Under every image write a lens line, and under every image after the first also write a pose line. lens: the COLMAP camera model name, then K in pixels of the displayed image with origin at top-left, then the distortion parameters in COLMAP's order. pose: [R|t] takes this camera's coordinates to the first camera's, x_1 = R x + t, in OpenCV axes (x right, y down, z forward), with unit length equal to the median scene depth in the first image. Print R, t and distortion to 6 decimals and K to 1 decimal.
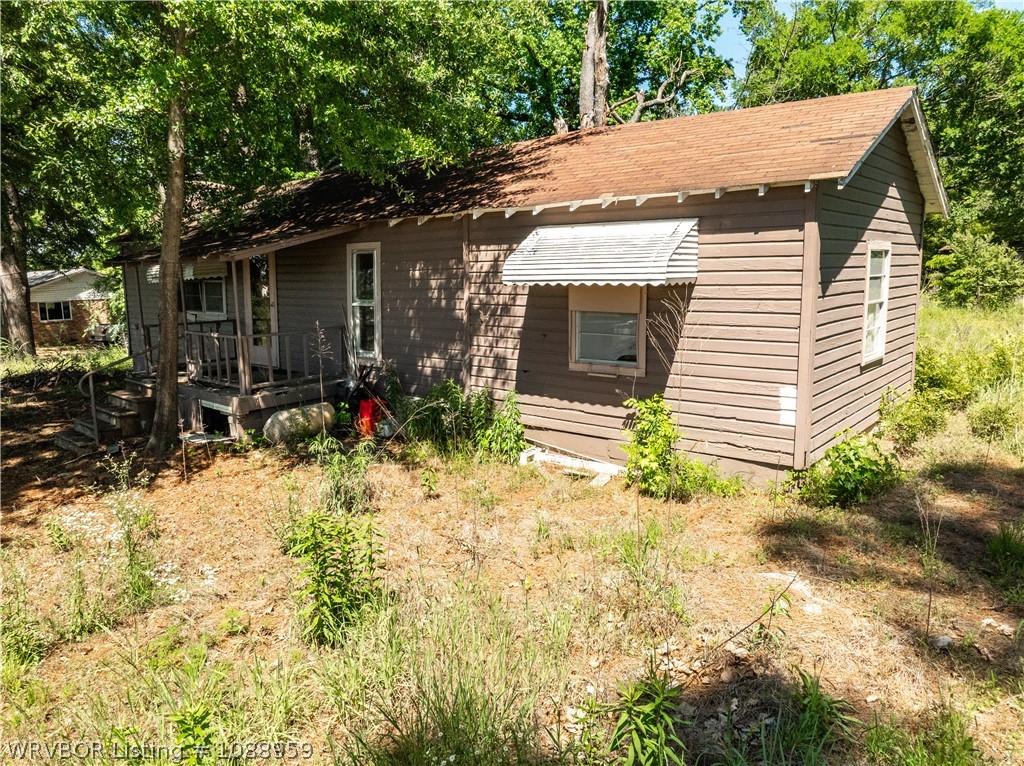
lens RADIAL K [[725.4, 0, 512.0], [0, 725.4, 383.0], [0, 0, 1]] dist [-0.042208, -0.002537]
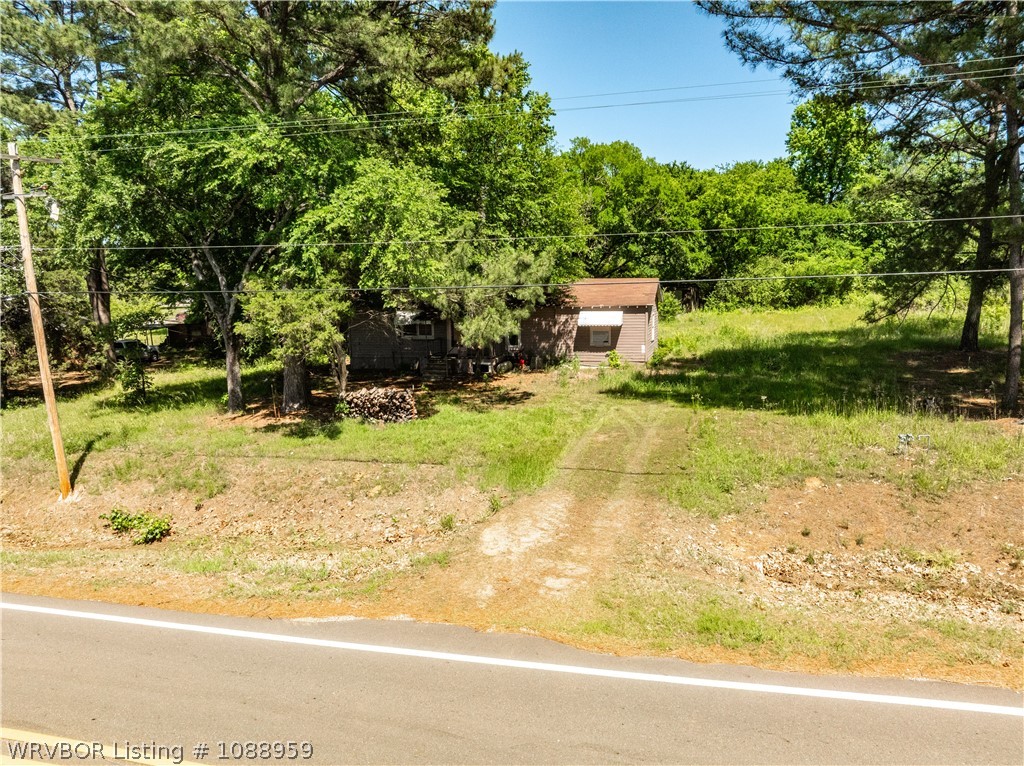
lens RADIAL K [[741.5, 0, 522.6], [0, 741.5, 406.9], [0, 0, 1]] dist [0.028337, -0.222810]
pose [[0.911050, -0.076319, 0.405170, -2.017483], [0.070318, 0.997082, 0.029698, 0.177444], [-0.406255, 0.001434, 0.913759, -2.713400]]
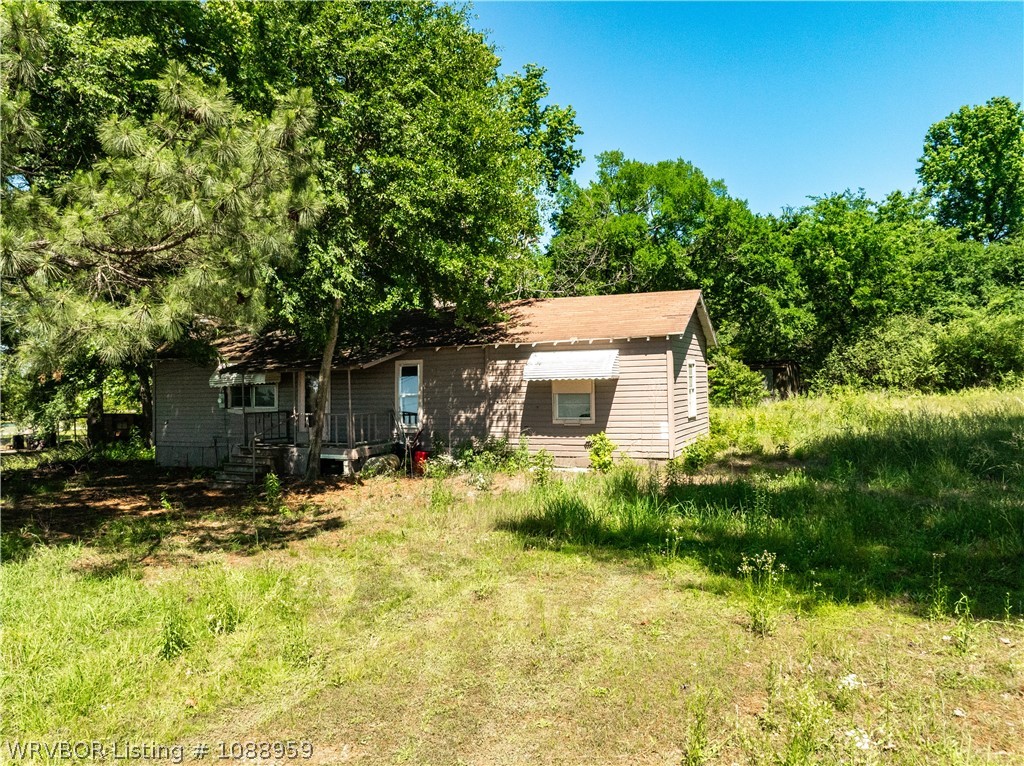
lens RADIAL K [[789.7, 0, 470.5], [0, 789.7, 376.6], [0, 0, 1]] dist [-0.044472, 0.000330]
pose [[0.968761, 0.000775, 0.247997, -0.673705], [0.042581, 0.984625, -0.169410, 0.211004], [-0.244315, 0.174678, 0.953833, -1.017568]]
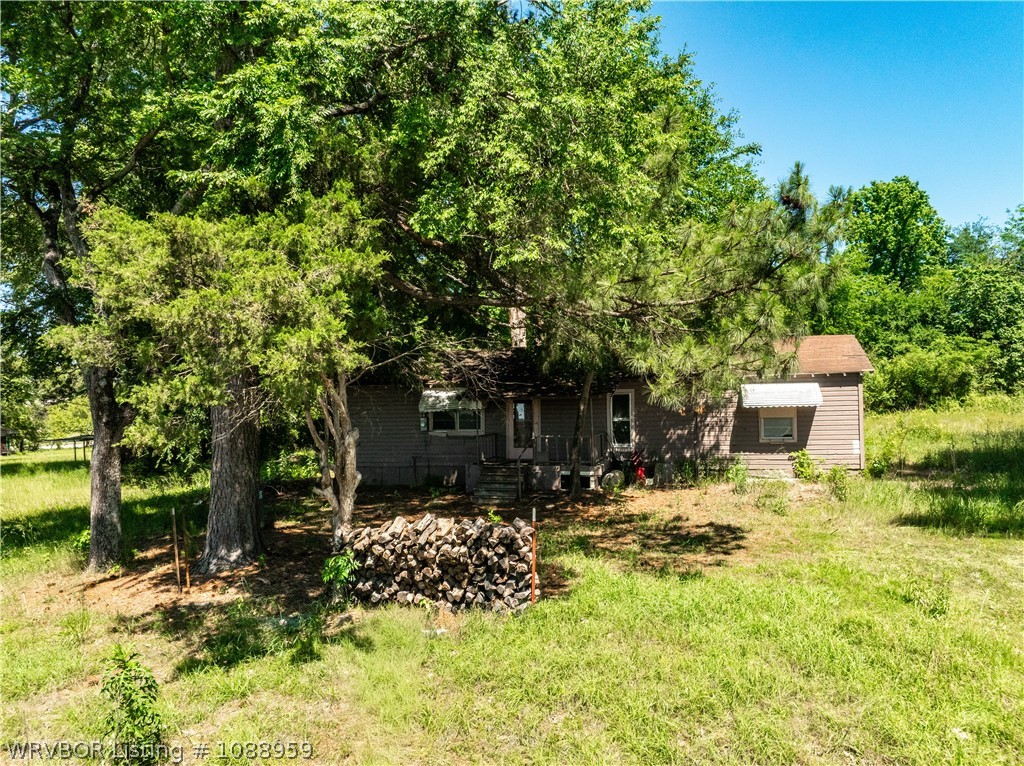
lens RADIAL K [[725.4, 0, 512.0], [0, 725.4, 383.0], [0, 0, 1]] dist [-0.042208, -0.002537]
pose [[0.901648, 0.011308, 0.432322, -1.713125], [0.072324, 0.981637, -0.176515, 0.152453], [-0.426380, 0.190421, 0.884274, -0.811464]]
